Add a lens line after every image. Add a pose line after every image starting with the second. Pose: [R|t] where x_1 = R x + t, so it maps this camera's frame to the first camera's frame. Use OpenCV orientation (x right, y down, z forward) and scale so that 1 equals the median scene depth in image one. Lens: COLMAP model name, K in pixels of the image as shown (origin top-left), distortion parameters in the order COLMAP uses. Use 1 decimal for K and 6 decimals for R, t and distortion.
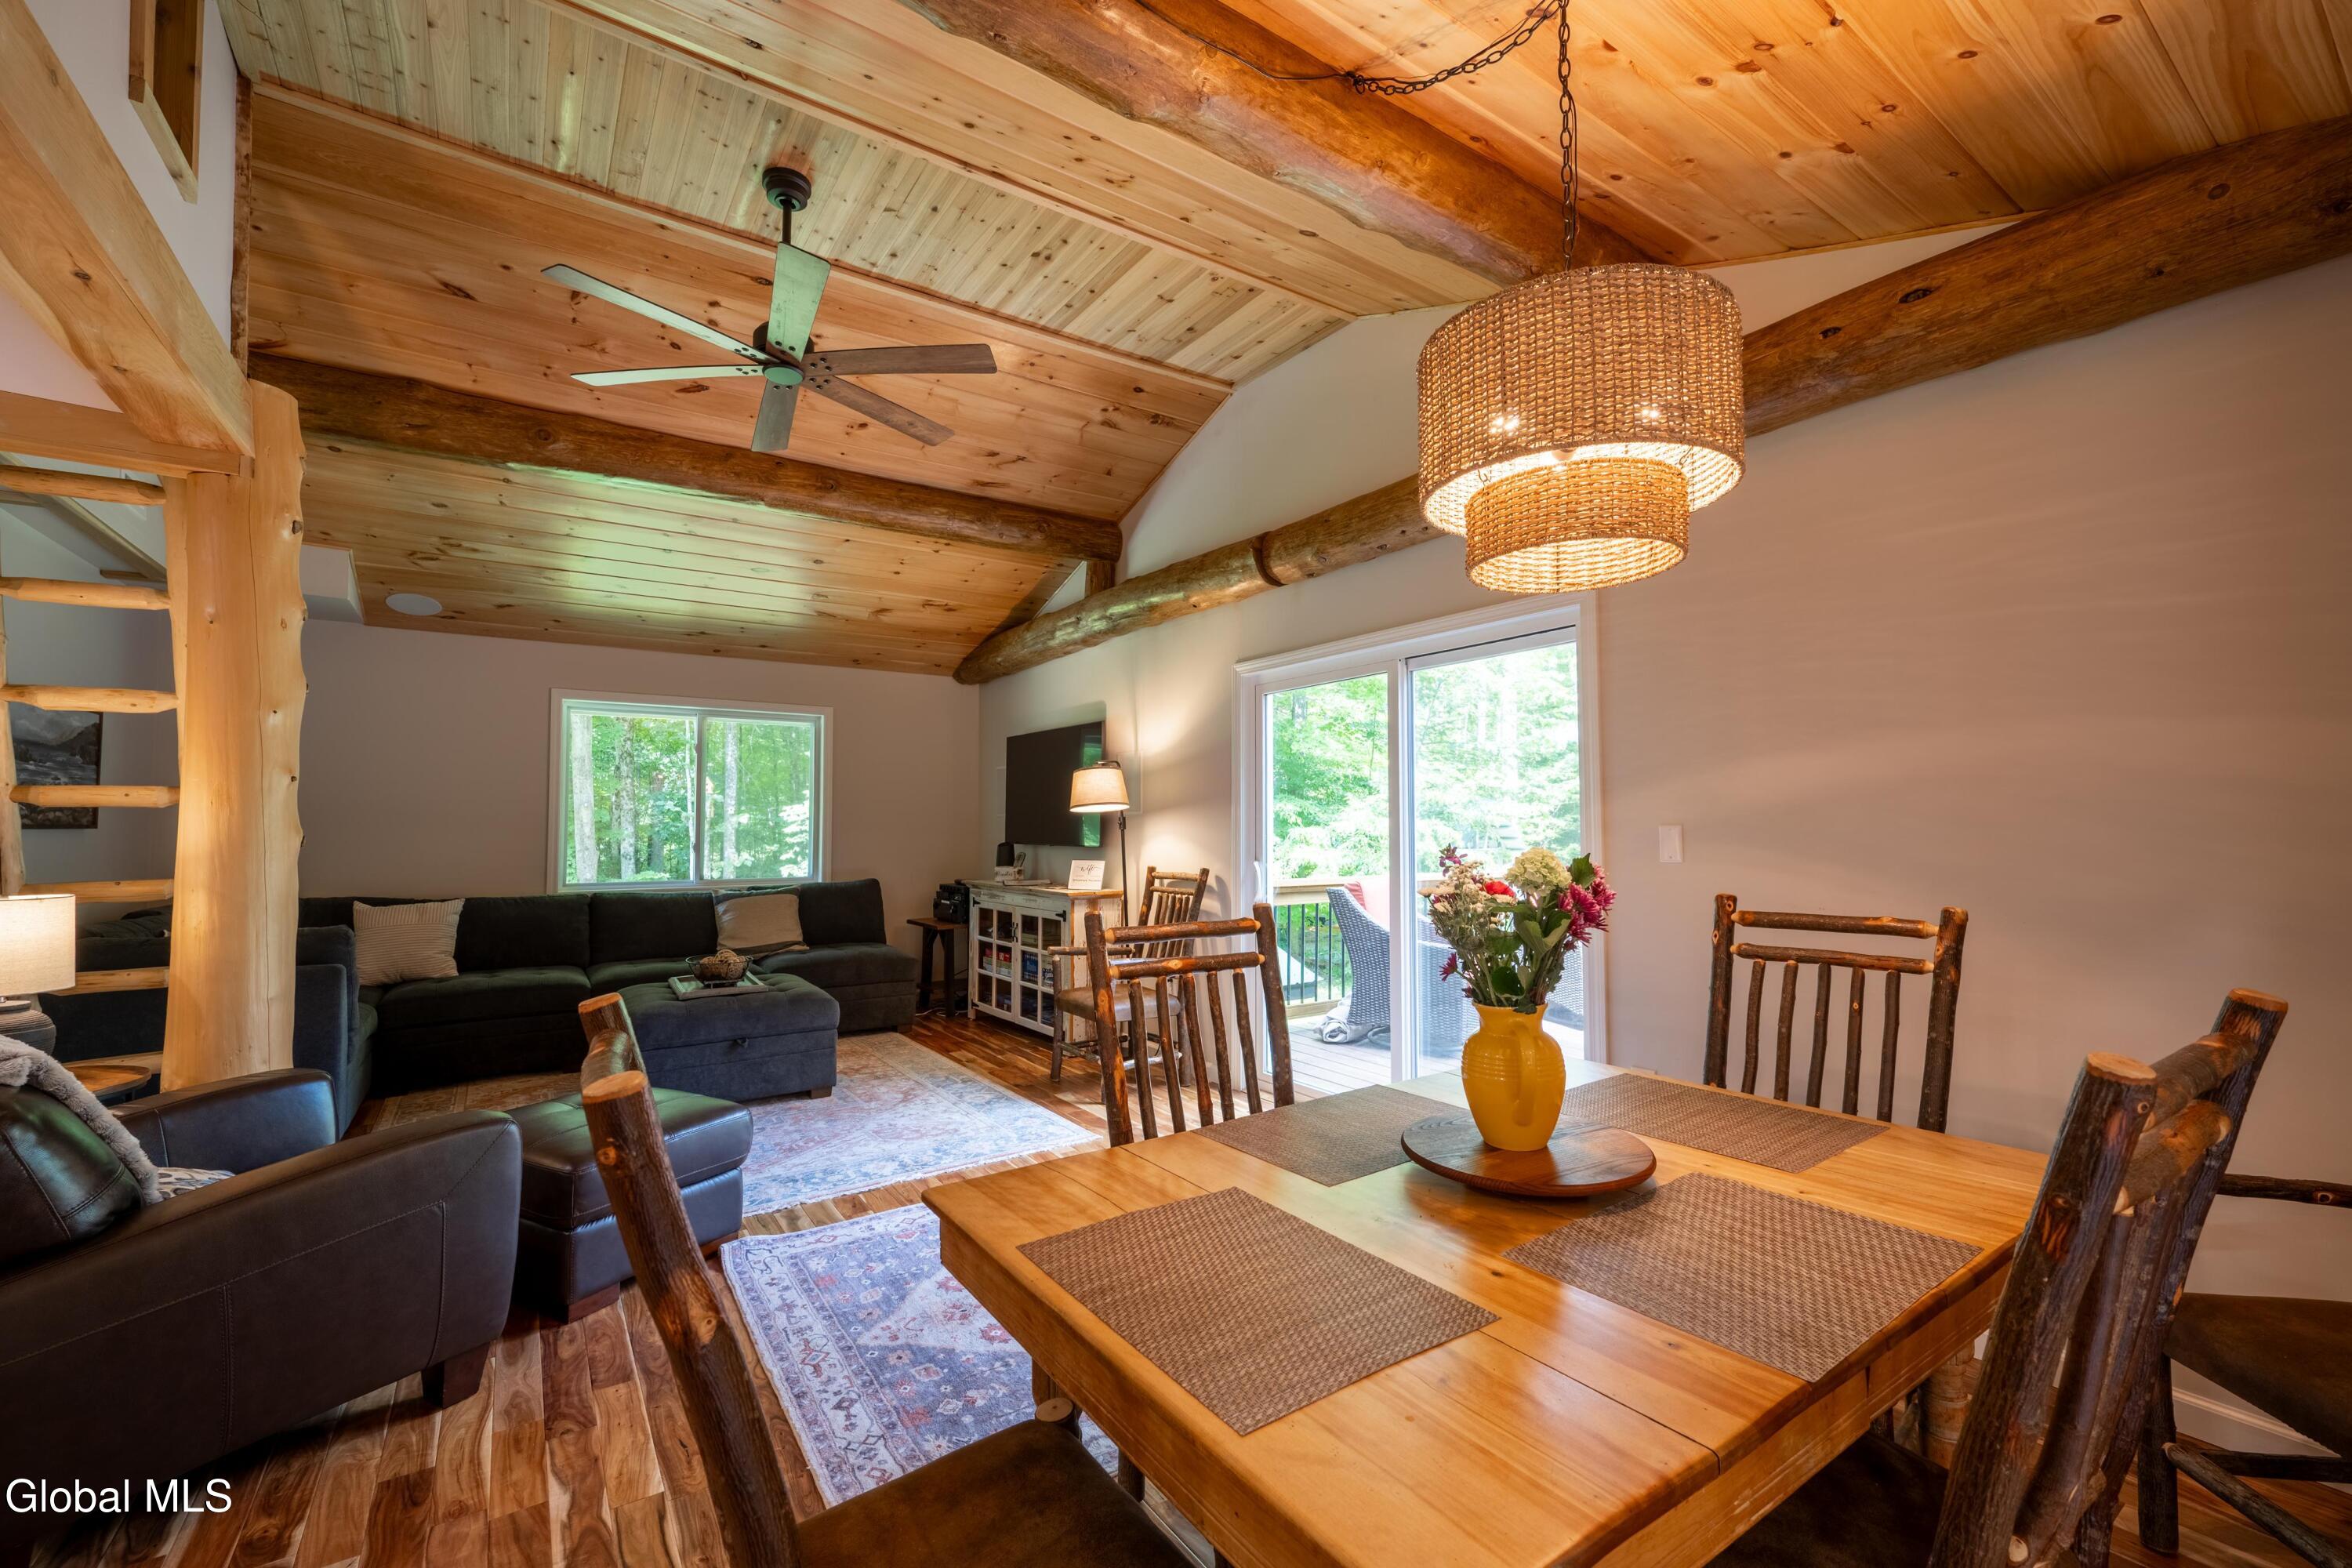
lens RADIAL K [[981.4, 0, 1235.7], [0, 981.4, 793.7], [0, 0, 1]] dist [0.001070, 0.000358]
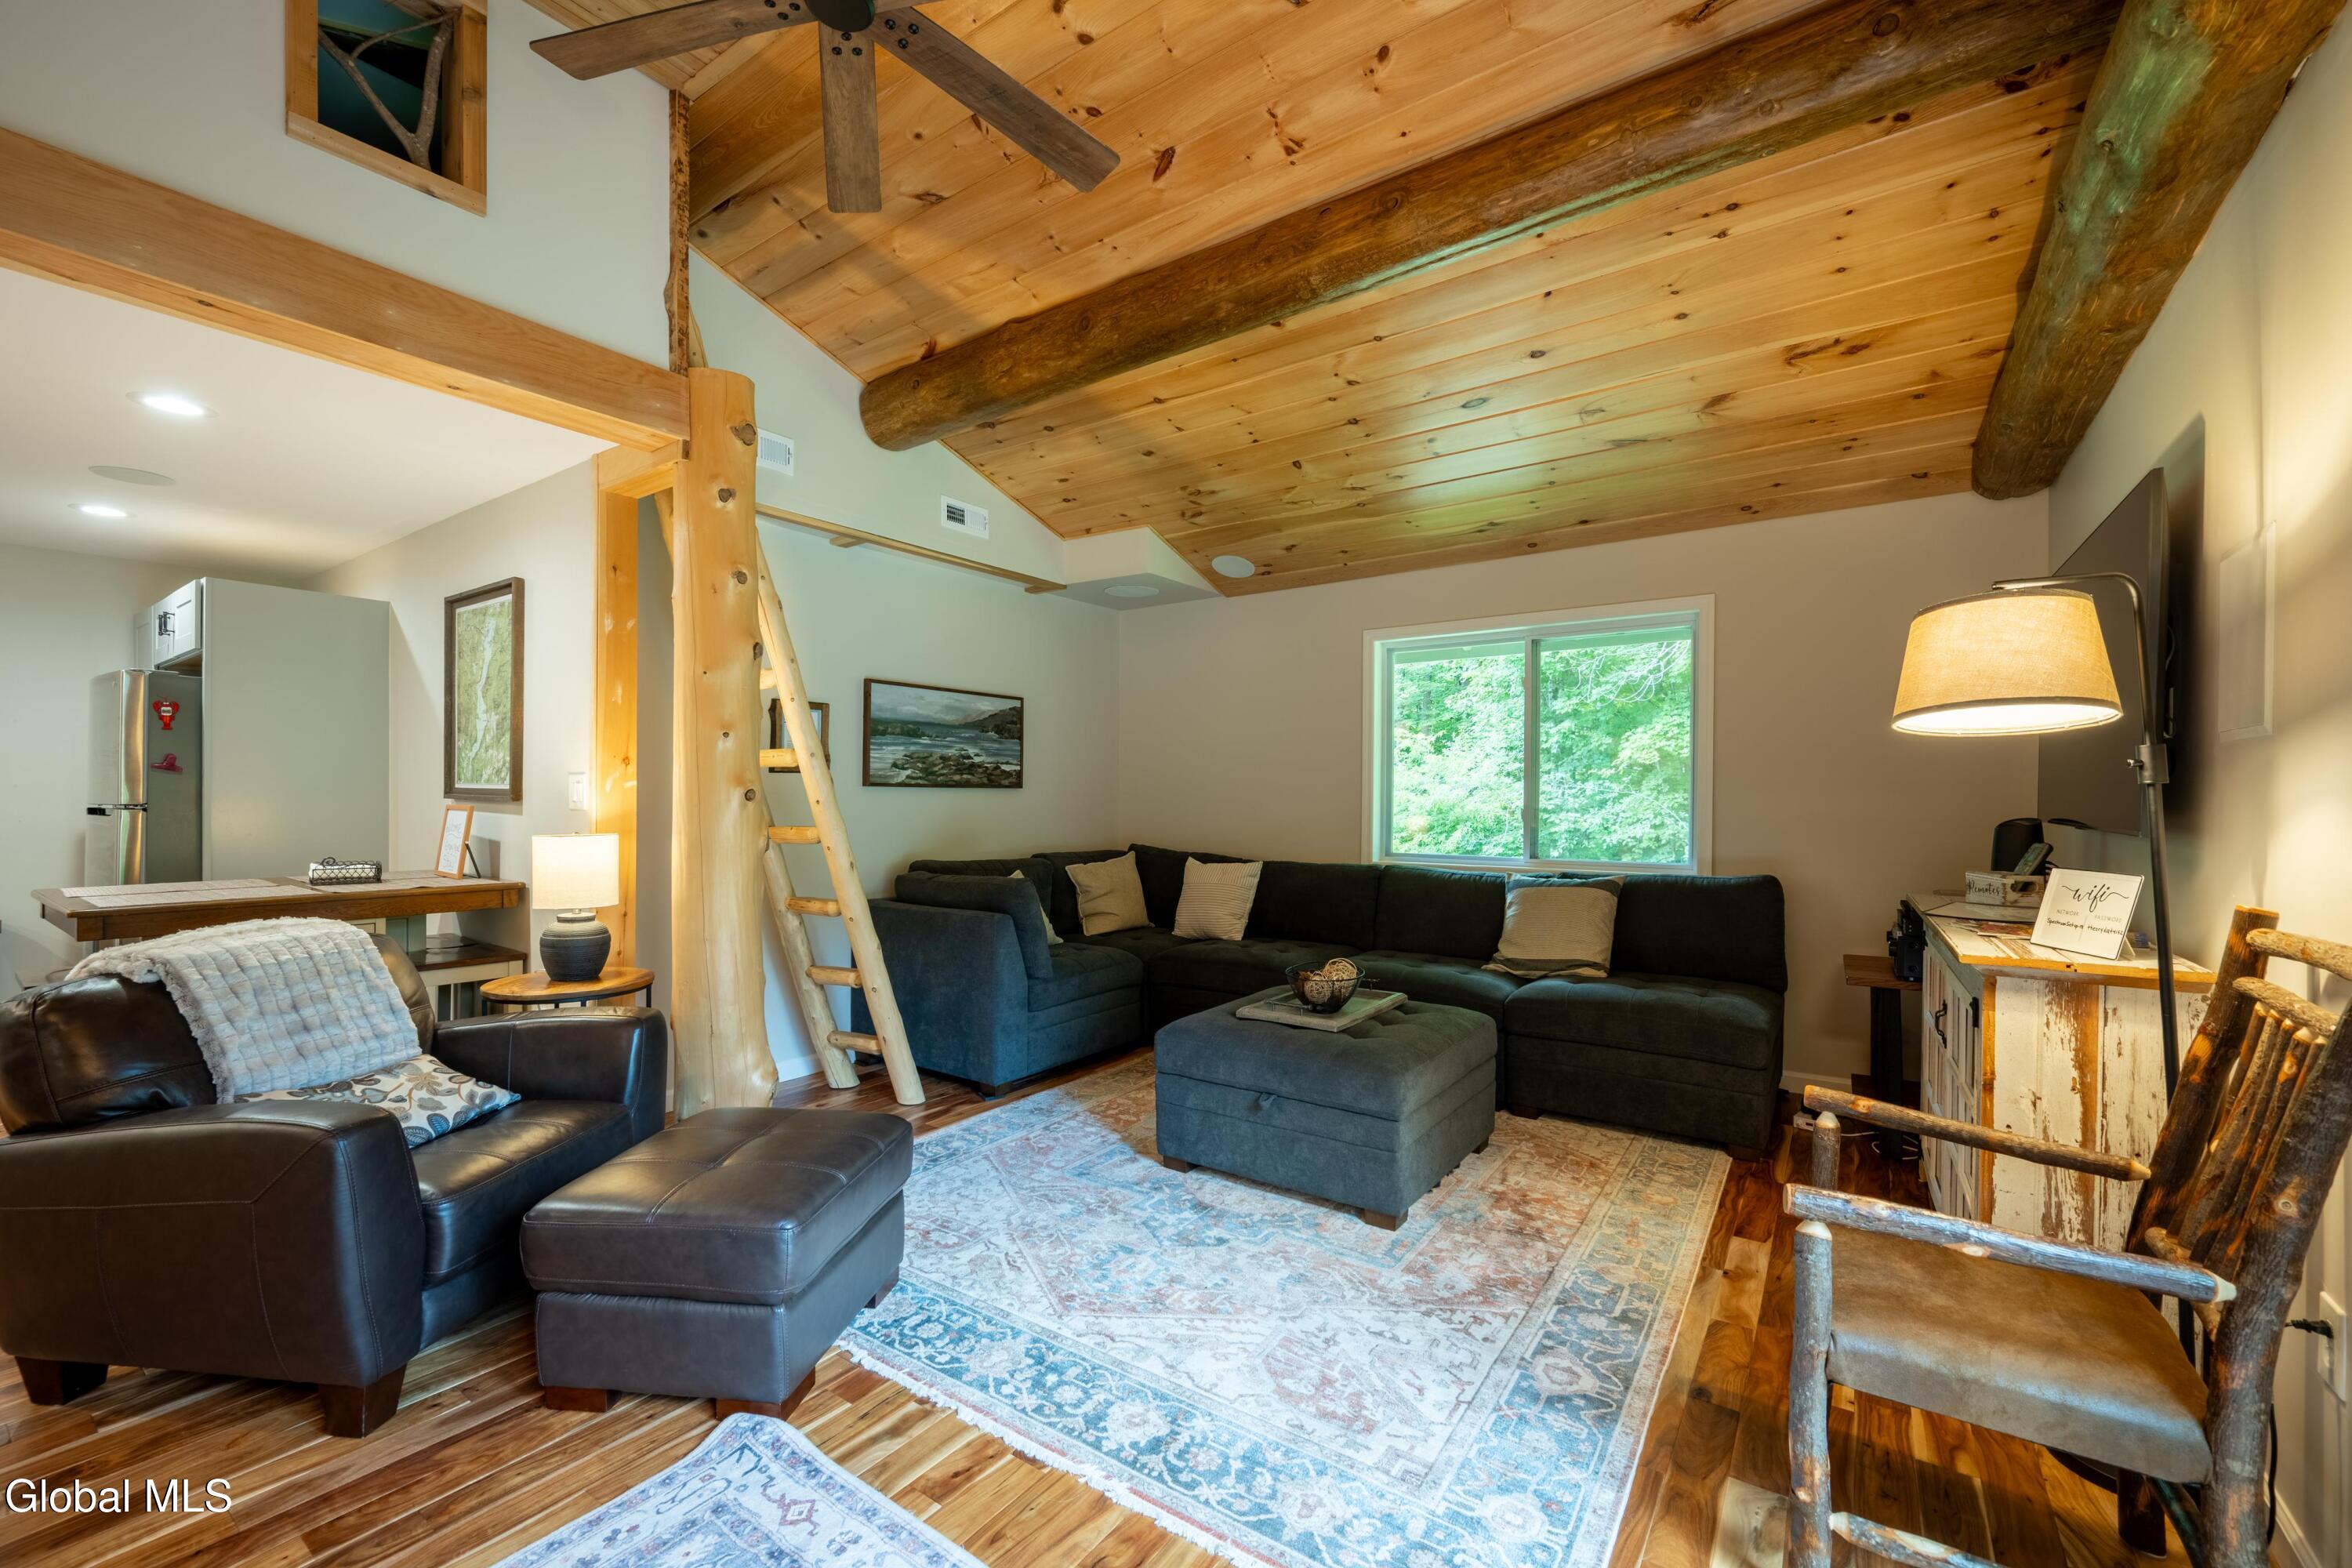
lens RADIAL K [[978.5, 0, 1108.9], [0, 978.5, 804.7], [0, 0, 1]] dist [-0.000177, -0.000123]
pose [[0.290875, 0.011878, -0.956687, 0.114093], [0.029281, 0.999344, 0.021311, 0.032961], [0.956313, -0.034212, 0.290336, 0.727062]]
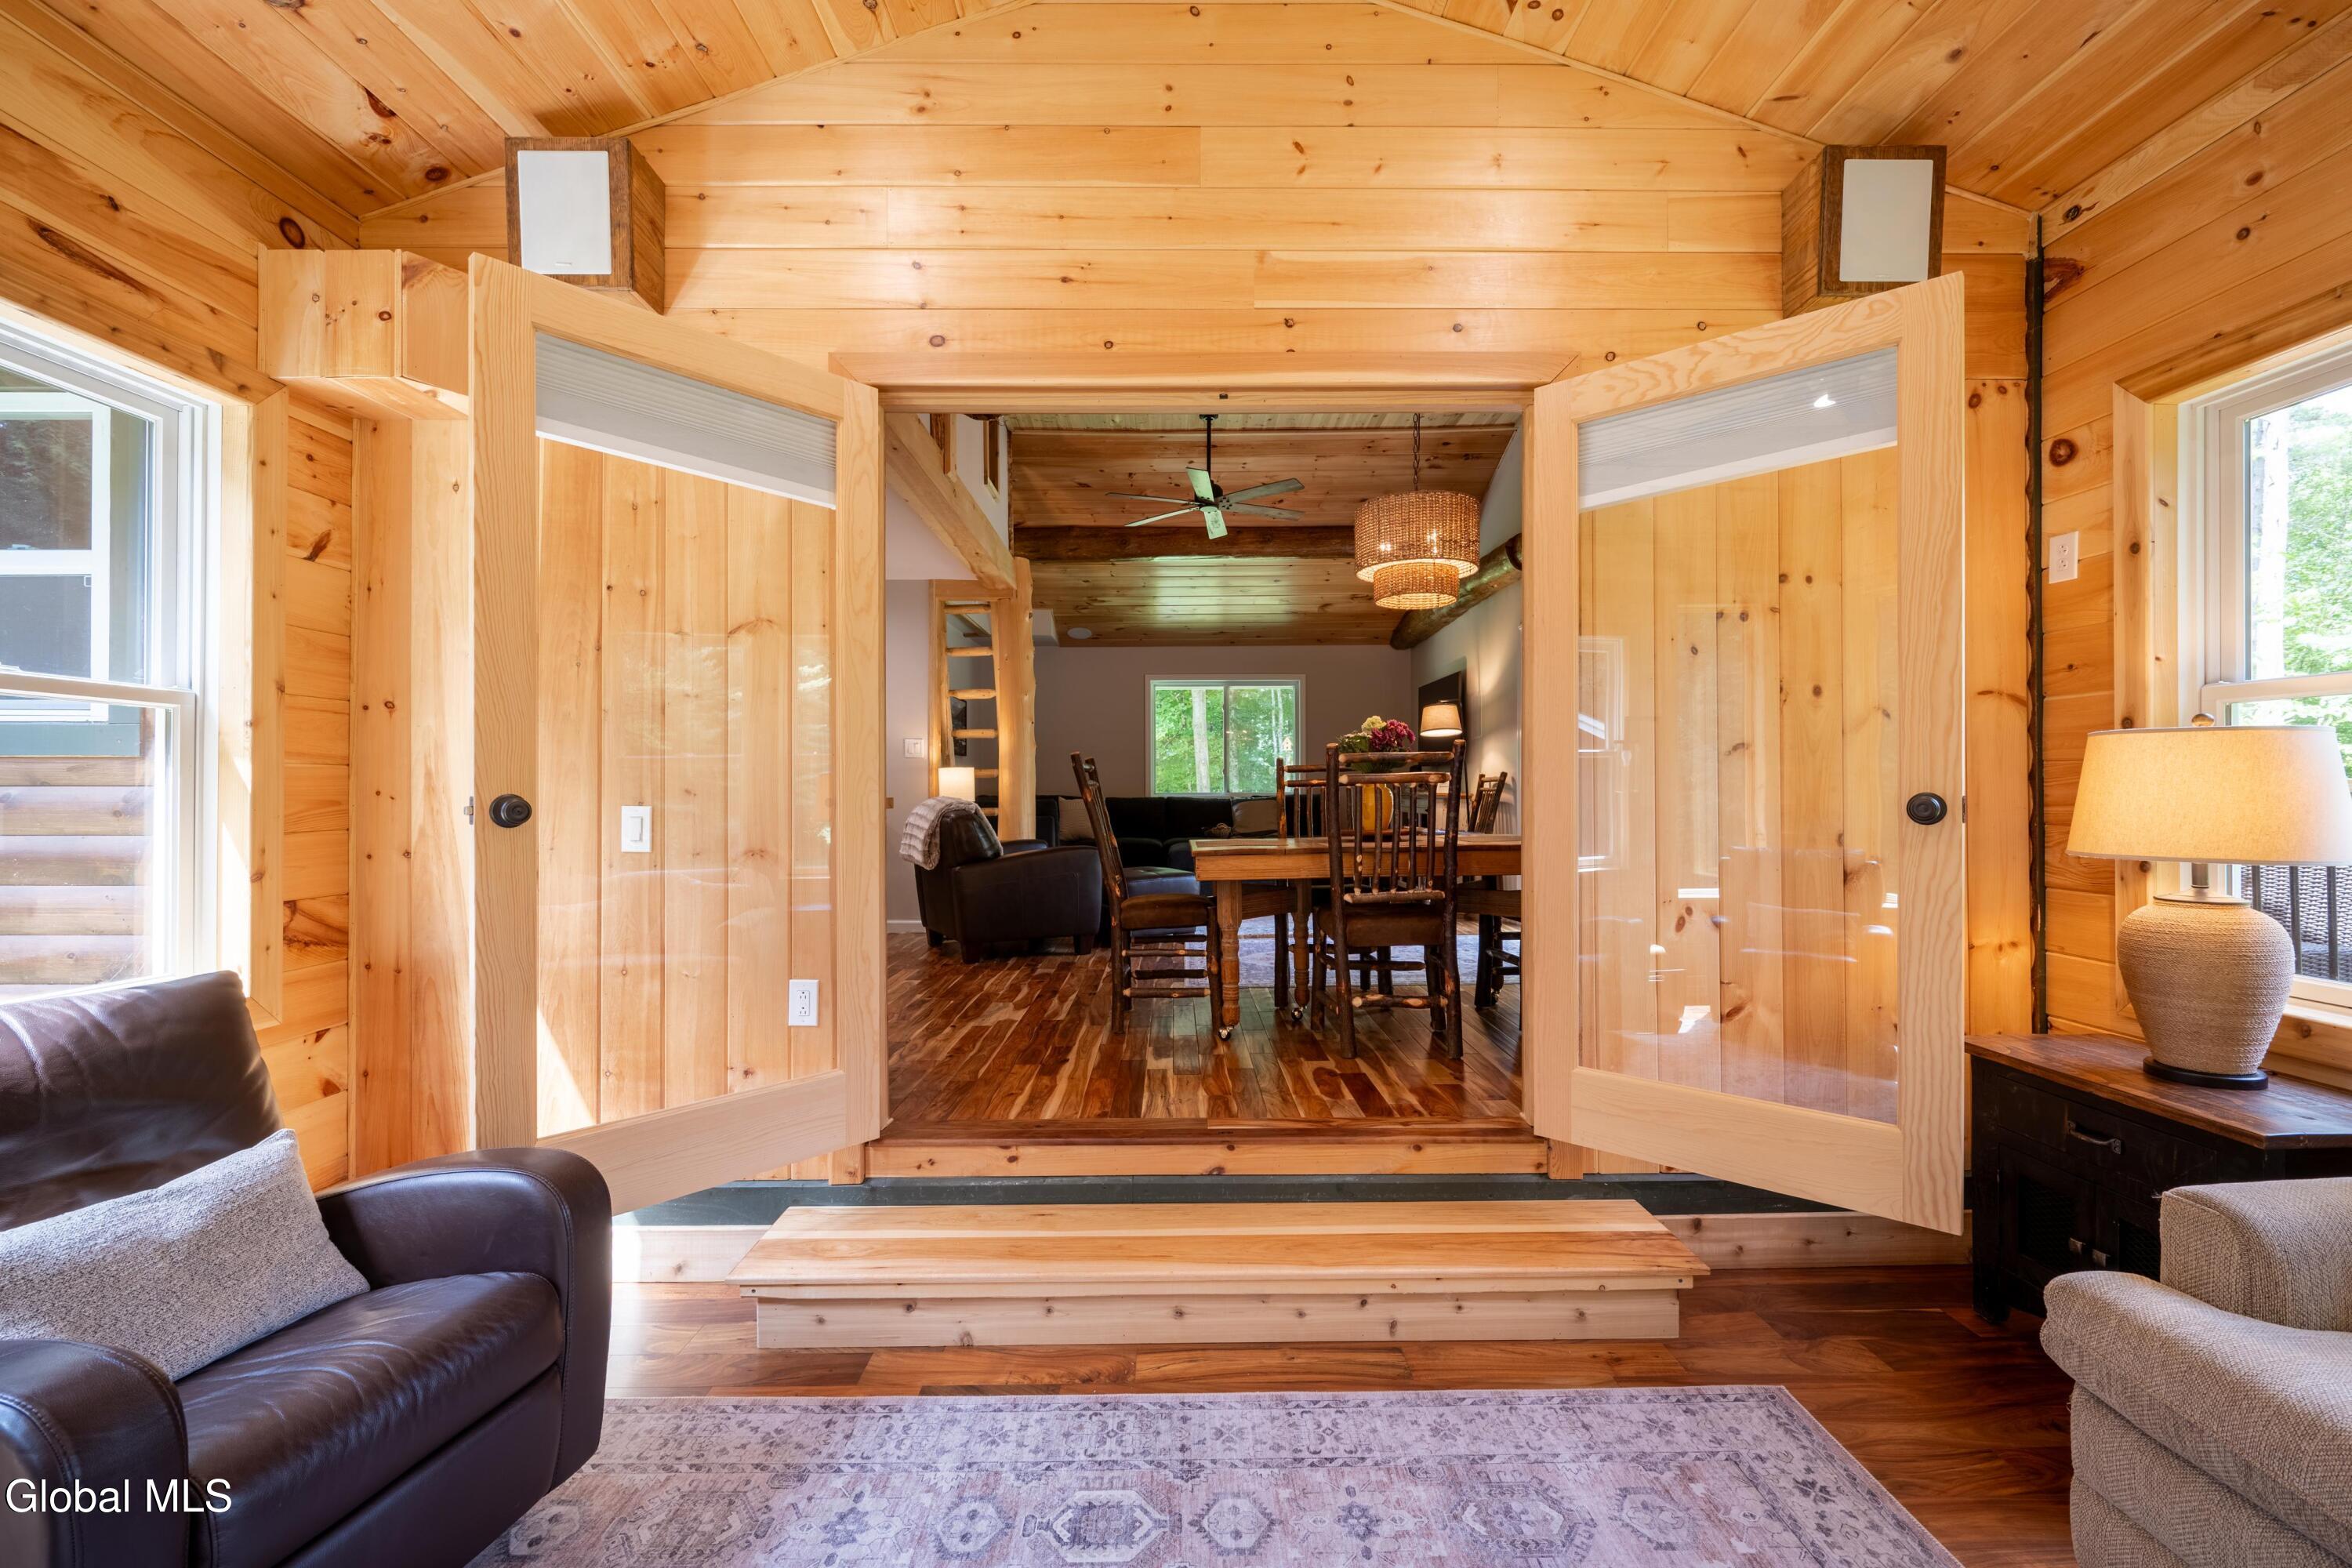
lens RADIAL K [[1029.3, 0, 1185.2], [0, 1029.3, 790.6], [0, 0, 1]] dist [0.000376, 0.000021]
pose [[0.812792, -0.002607, -0.582549, 0.520818], [0.024252, 0.999275, 0.029365, 0.054850], [0.582049, -0.037995, 0.812265, -0.535075]]
